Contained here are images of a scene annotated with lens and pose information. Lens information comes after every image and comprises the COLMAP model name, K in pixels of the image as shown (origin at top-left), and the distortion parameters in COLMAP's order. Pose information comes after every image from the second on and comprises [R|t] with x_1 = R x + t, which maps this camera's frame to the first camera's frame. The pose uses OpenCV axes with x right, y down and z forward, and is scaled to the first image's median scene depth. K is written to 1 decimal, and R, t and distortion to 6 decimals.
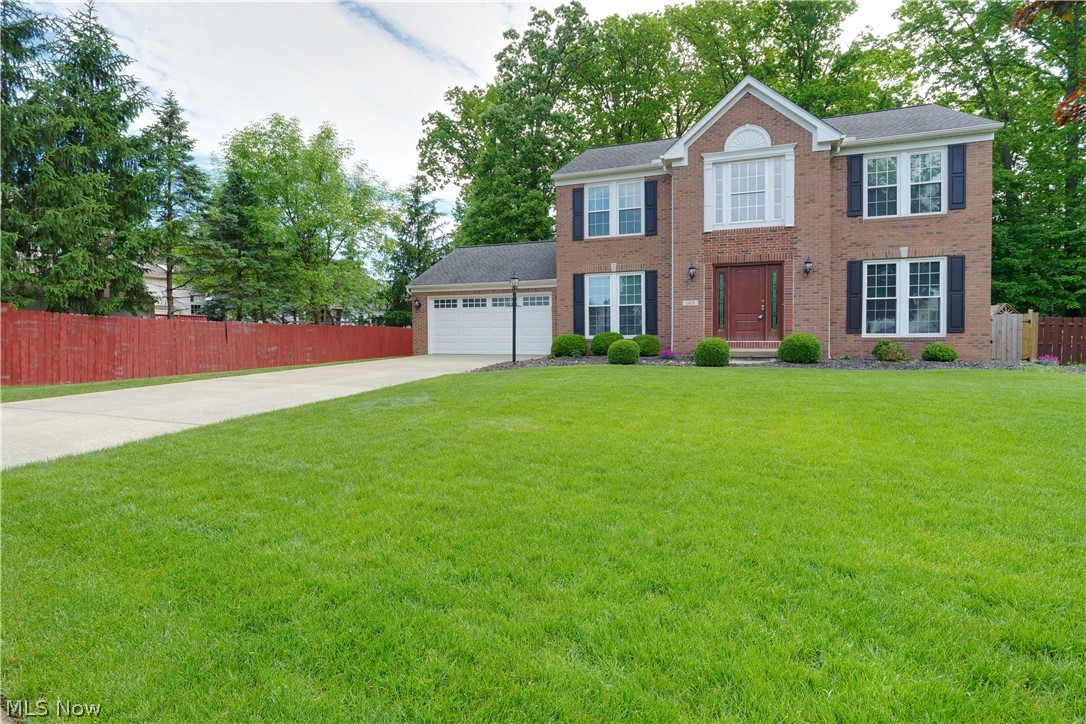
lens RADIAL K [[519.5, 0, 535.8], [0, 519.5, 351.4], [0, 0, 1]] dist [-0.014863, -0.000546]
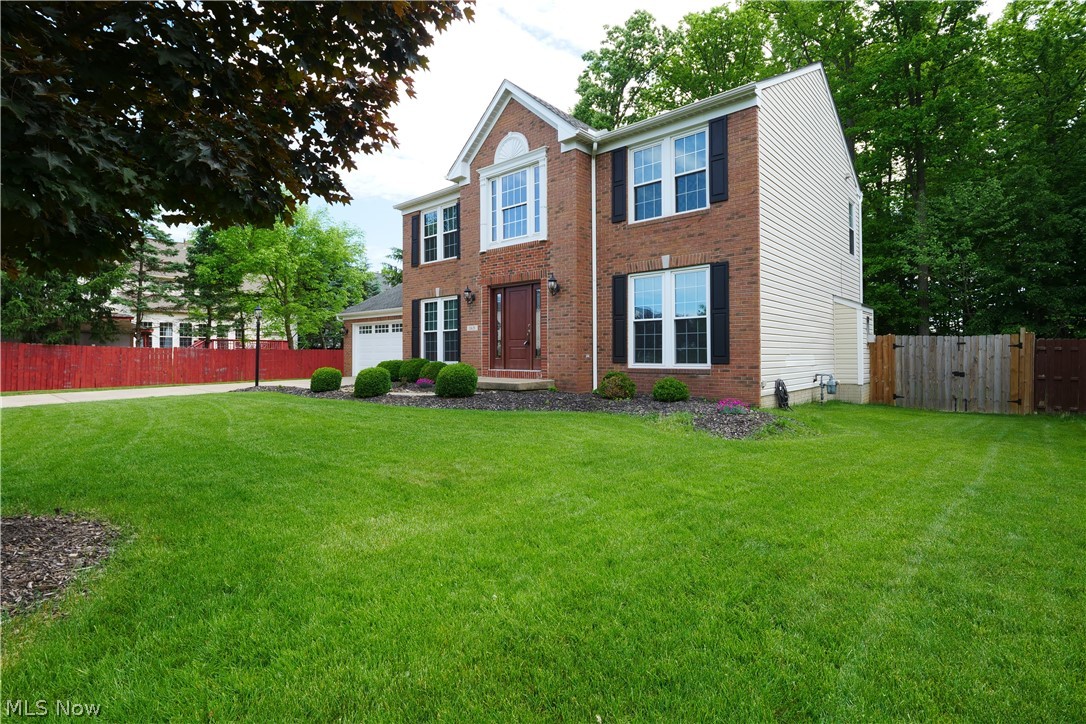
lens RADIAL K [[519.5, 0, 535.8], [0, 519.5, 351.4], [0, 0, 1]] dist [-0.014863, -0.000546]
pose [[0.932360, 0.002254, -0.361523, 0.785830], [-0.015370, 0.999324, -0.033409, -0.023335], [0.361203, 0.036706, 0.931764, 0.179134]]
